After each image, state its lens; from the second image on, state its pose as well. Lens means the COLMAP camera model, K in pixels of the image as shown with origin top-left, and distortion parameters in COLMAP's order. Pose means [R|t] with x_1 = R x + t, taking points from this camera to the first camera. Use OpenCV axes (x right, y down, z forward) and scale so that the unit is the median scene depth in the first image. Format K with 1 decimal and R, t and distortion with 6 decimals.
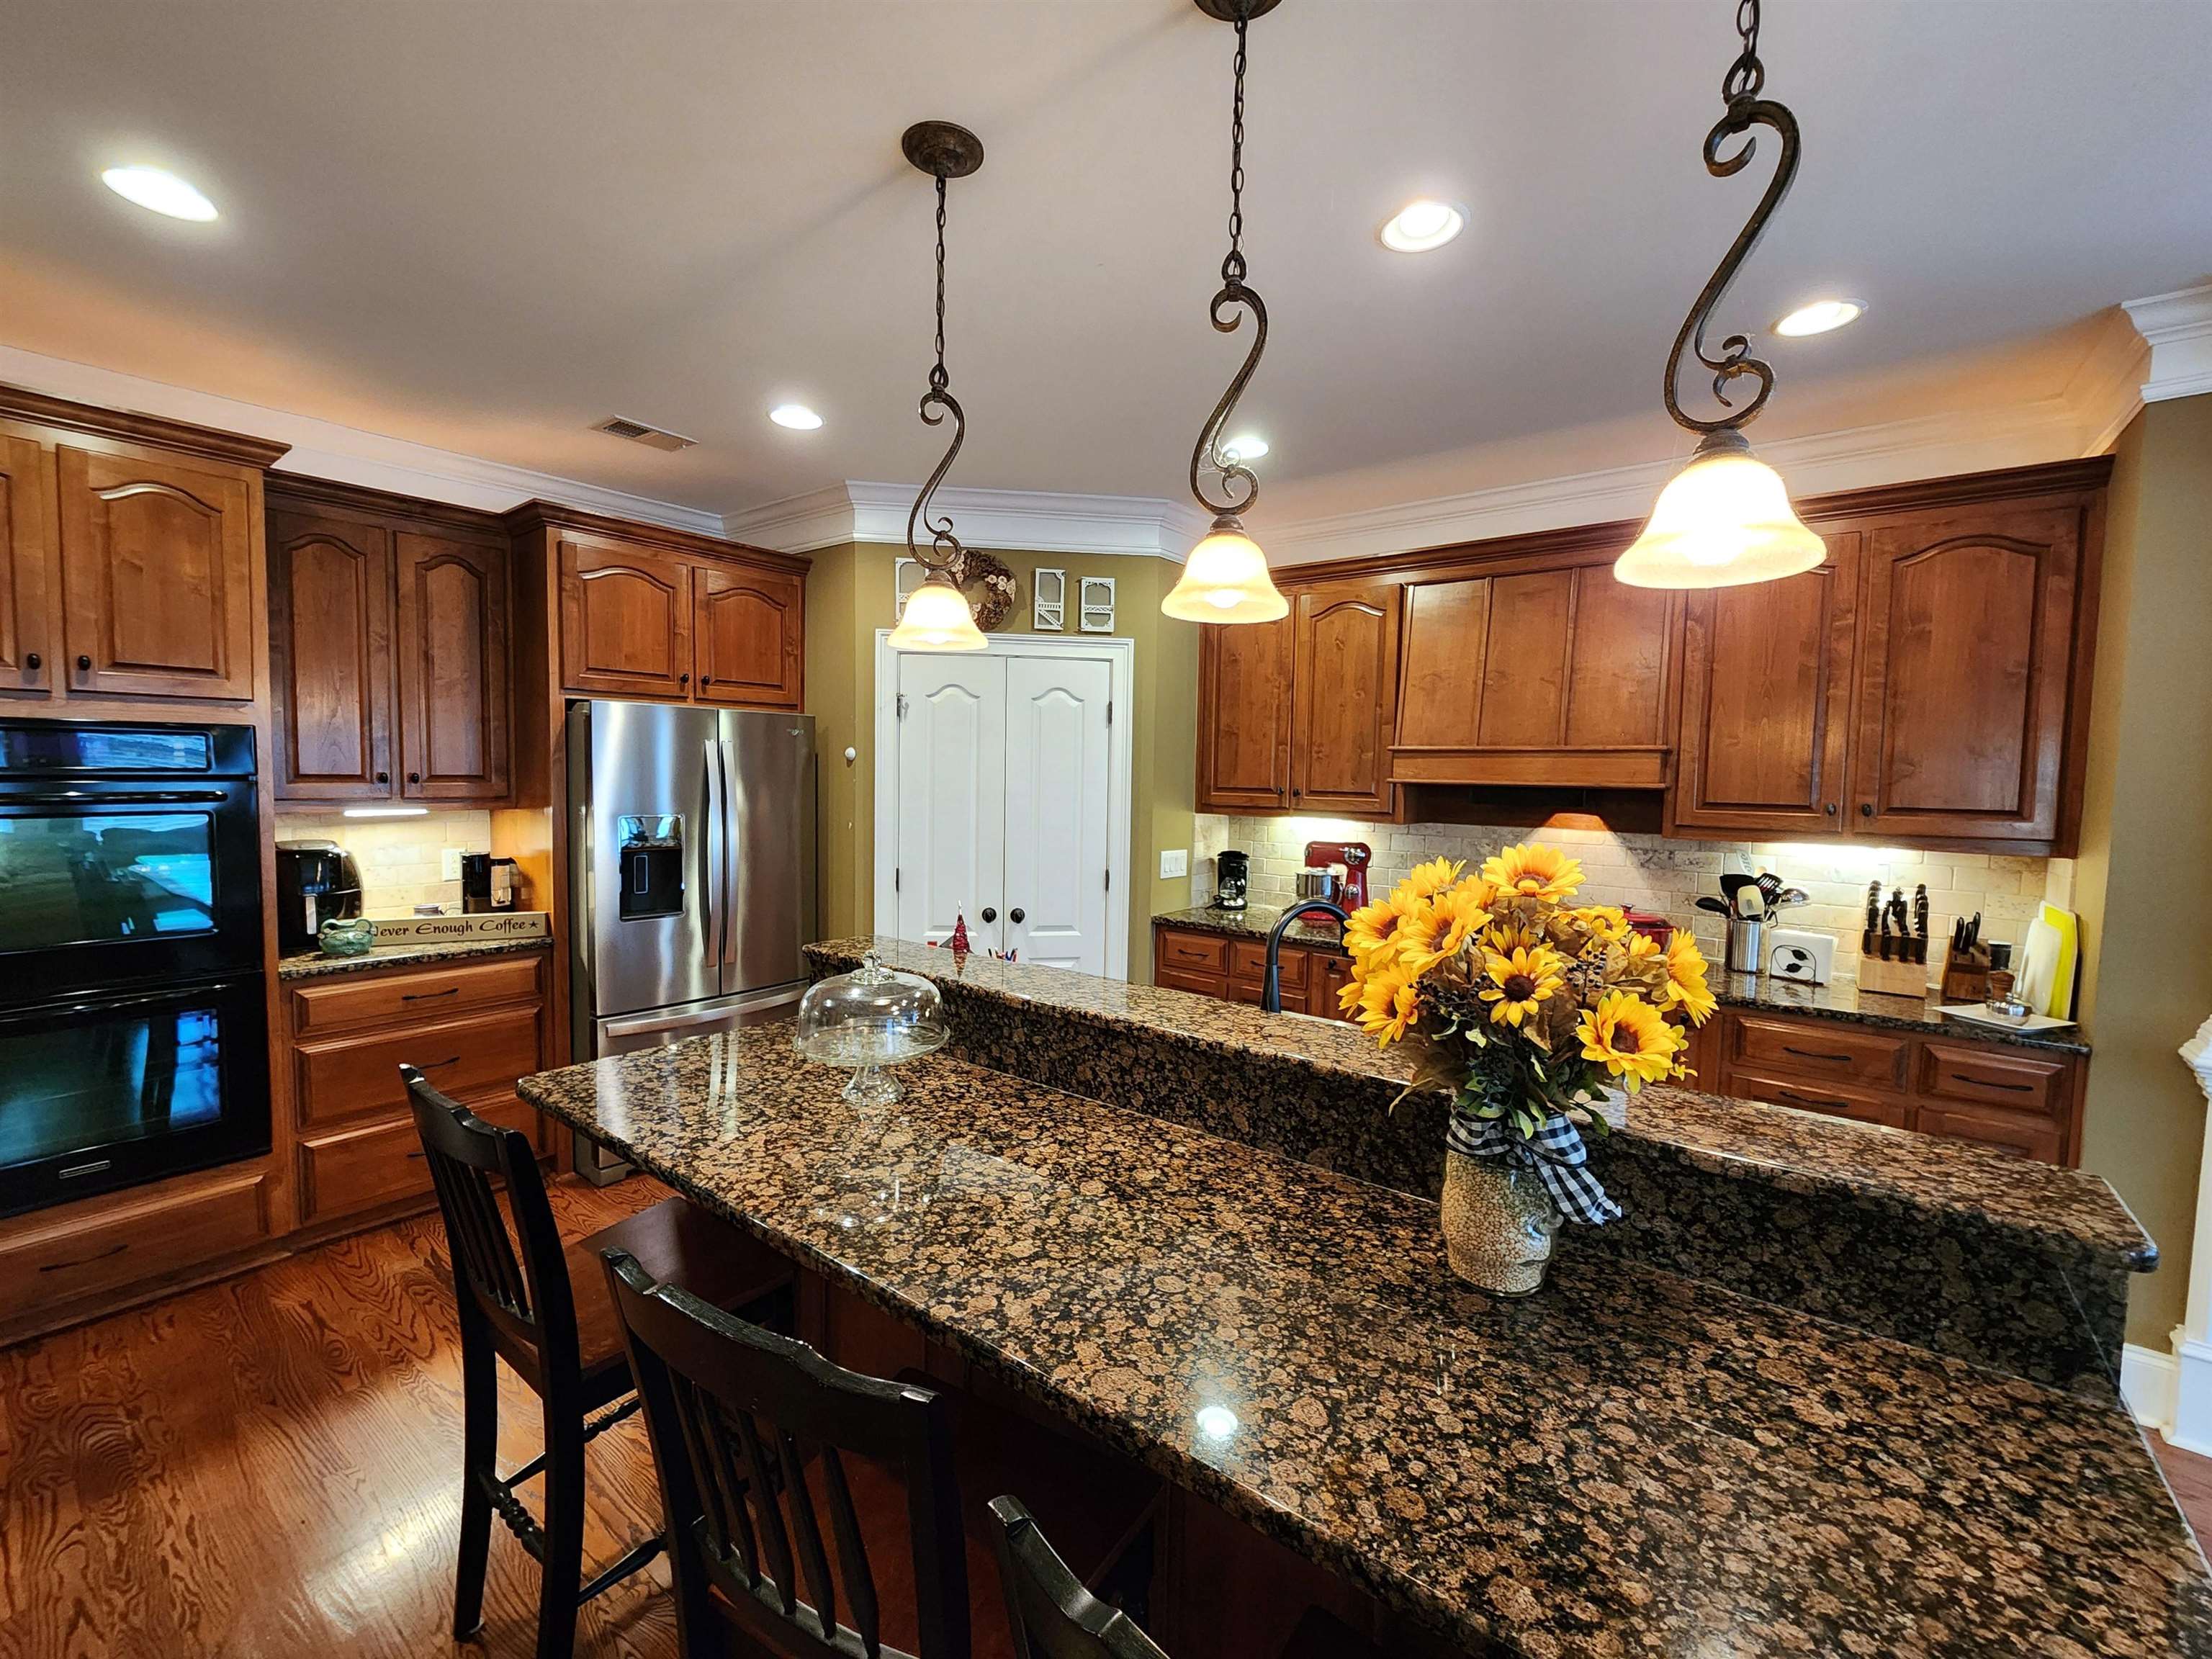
lens RADIAL K [[909.8, 0, 1110.2], [0, 909.8, 827.9], [0, 0, 1]] dist [-0.004076, 0.001735]
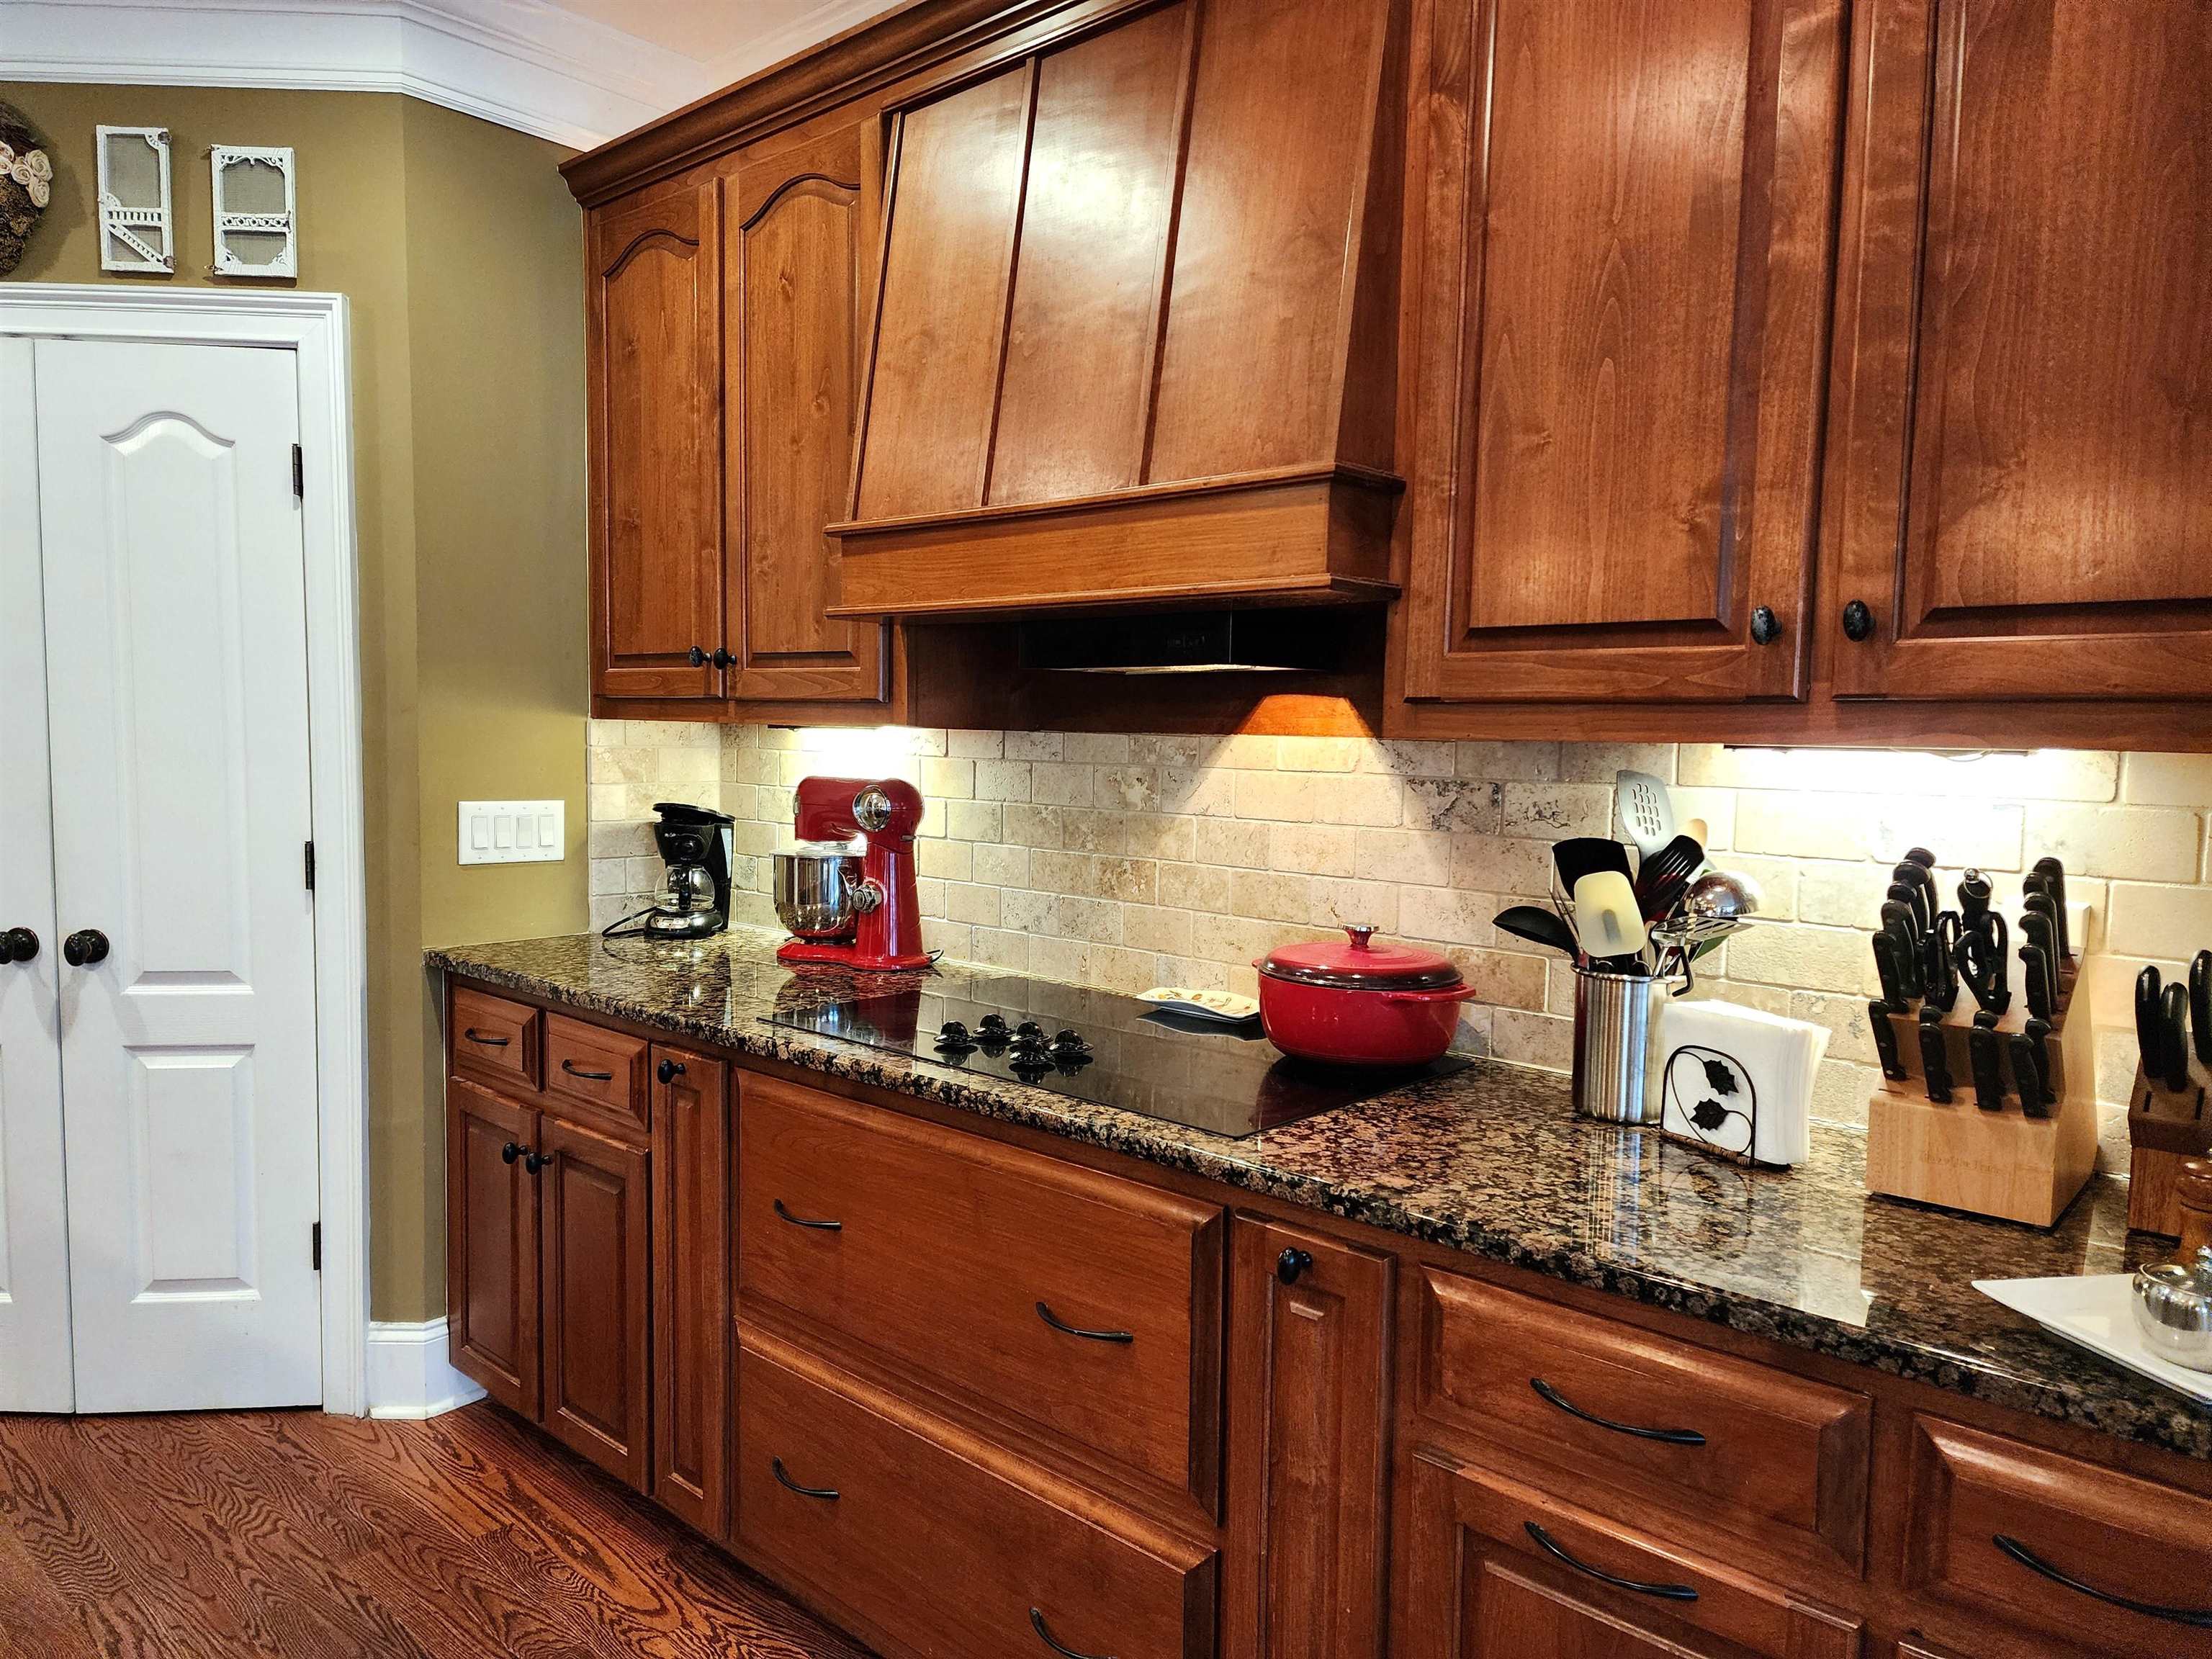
lens RADIAL K [[1487.8, 0, 1106.7], [0, 1487.8, 829.5], [0, 0, 1]] dist [0.055068, -0.018885]
pose [[0.996904, 0.002679, -0.078586, 0.481668], [-0.002119, 0.999972, 0.007207, 0.038178], [0.078603, -0.007018, 0.996881, 0.362016]]
